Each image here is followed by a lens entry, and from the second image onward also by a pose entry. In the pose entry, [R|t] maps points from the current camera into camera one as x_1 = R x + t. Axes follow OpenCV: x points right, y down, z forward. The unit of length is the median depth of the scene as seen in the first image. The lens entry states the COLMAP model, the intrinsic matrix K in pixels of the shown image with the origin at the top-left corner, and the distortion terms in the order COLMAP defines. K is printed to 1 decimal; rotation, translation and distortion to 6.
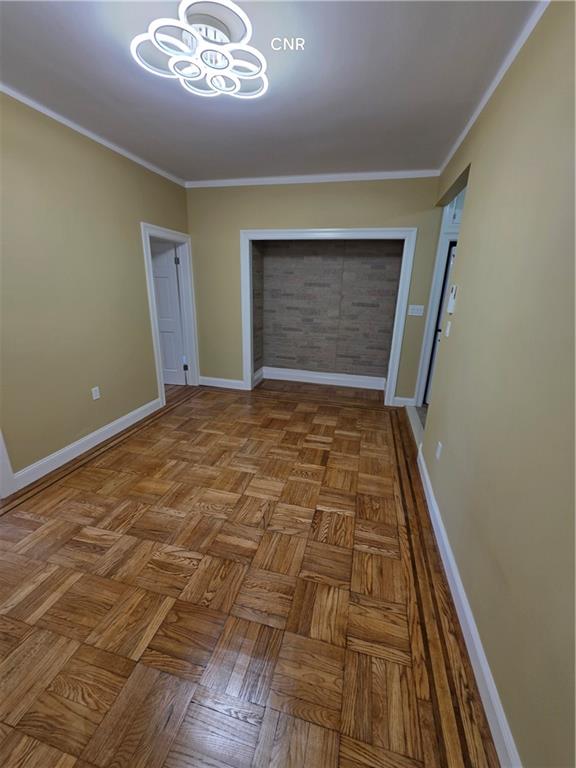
lens RADIAL K [[306.9, 0, 290.4], [0, 306.9, 380.4], [0, 0, 1]] dist [0.003601, -0.000094]
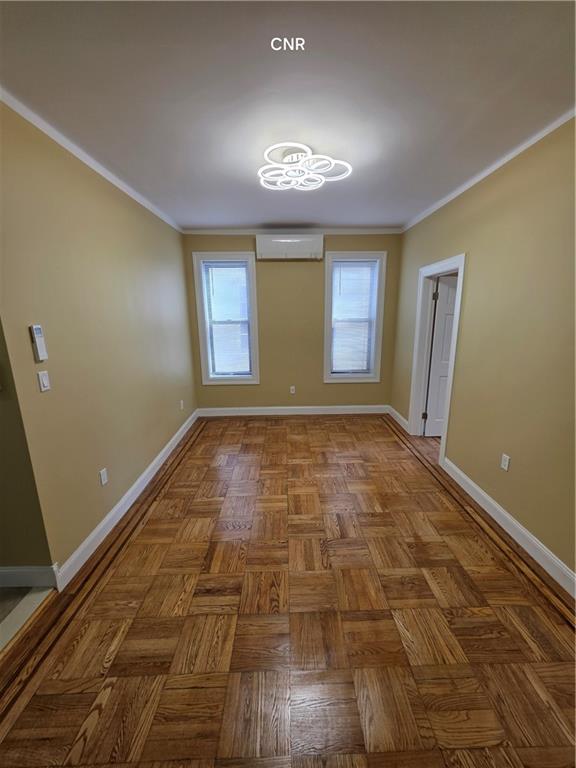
lens RADIAL K [[306.9, 0, 290.4], [0, 306.9, 380.4], [0, 0, 1]] dist [0.003601, -0.000094]
pose [[-0.964587, 0.040289, -0.260668, 0.110259], [-0.094452, 0.869968, 0.483977, -0.520474], [0.246272, 0.491459, -0.835355, 1.565901]]
